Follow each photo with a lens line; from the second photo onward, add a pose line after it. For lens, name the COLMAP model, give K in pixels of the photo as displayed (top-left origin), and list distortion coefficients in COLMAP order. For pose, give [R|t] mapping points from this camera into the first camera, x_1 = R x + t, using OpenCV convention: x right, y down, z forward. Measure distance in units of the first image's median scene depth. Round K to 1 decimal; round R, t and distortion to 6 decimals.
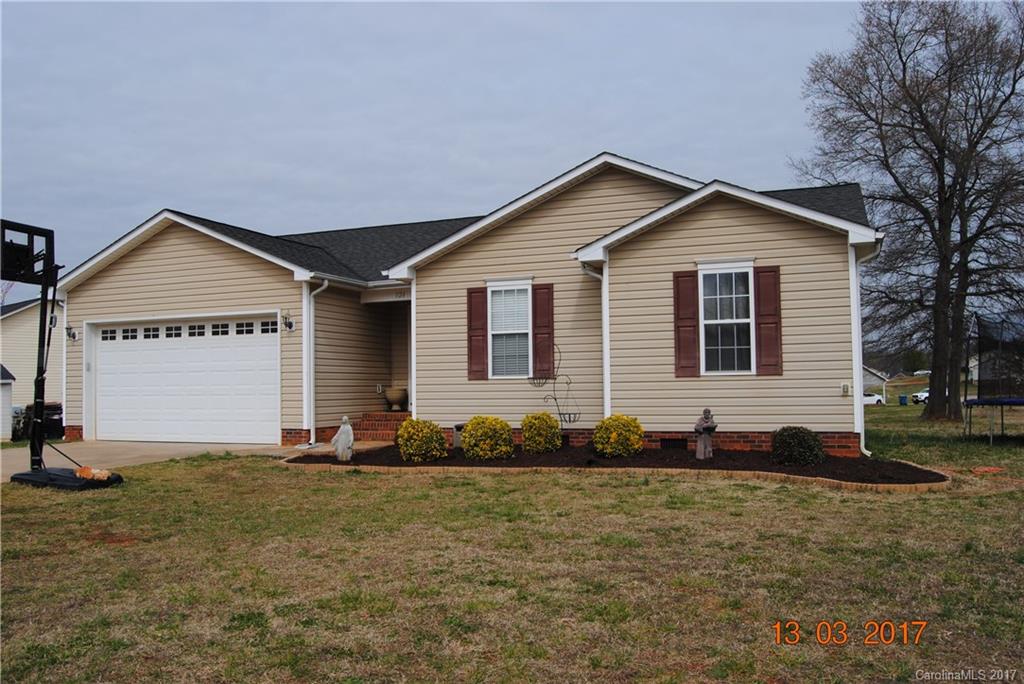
lens RADIAL K [[831.0, 0, 512.0], [0, 831.0, 342.0], [0, 0, 1]] dist [-0.077135, 0.009429]
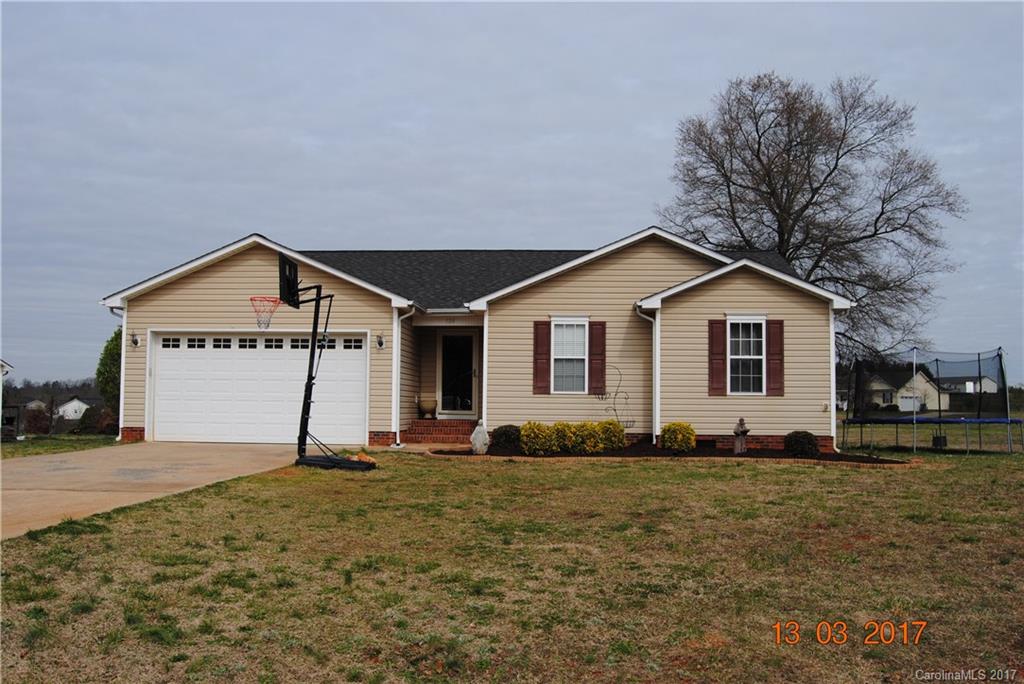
lens RADIAL K [[899.5, 0, 512.0], [0, 899.5, 342.0], [0, 0, 1]] dist [-0.052575, -0.114697]
pose [[0.956141, 0.043685, 0.289631, -0.496203], [-0.038296, 0.998972, -0.024251, 0.001434], [-0.290392, 0.012096, 0.956831, -0.304421]]
